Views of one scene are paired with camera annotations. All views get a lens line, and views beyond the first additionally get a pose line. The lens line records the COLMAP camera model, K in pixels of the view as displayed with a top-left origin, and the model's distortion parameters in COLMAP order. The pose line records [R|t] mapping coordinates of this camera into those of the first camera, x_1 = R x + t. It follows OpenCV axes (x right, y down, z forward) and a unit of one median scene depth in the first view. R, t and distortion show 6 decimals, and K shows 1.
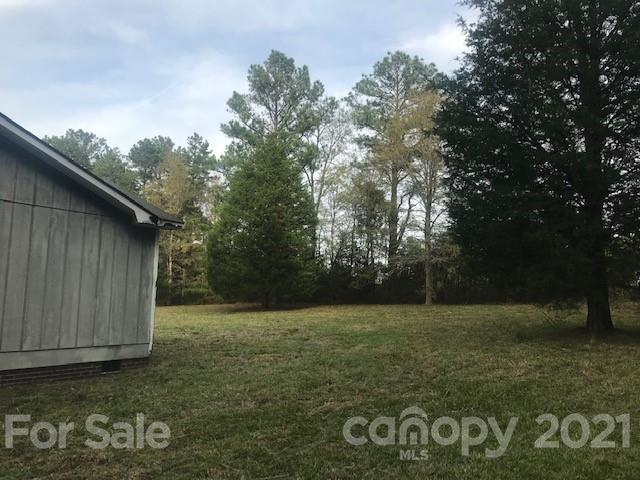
lens RADIAL K [[512.8, 0, 318.8], [0, 512.8, 250.4], [0, 0, 1]] dist [0.010084, 0.002993]
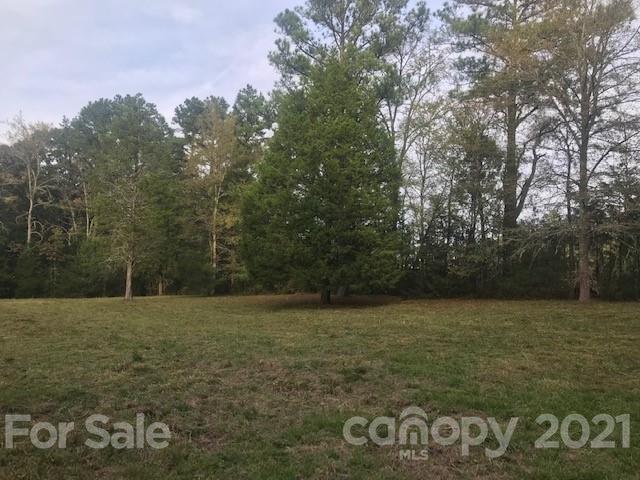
lens RADIAL K [[512.8, 0, 318.8], [0, 512.8, 250.4], [0, 0, 1]] dist [0.010084, 0.002993]
pose [[0.987737, -0.005118, -0.156041, -0.004142], [0.009315, 0.999614, 0.026176, 0.019574], [0.155847, -0.027309, 0.987404, 0.267640]]
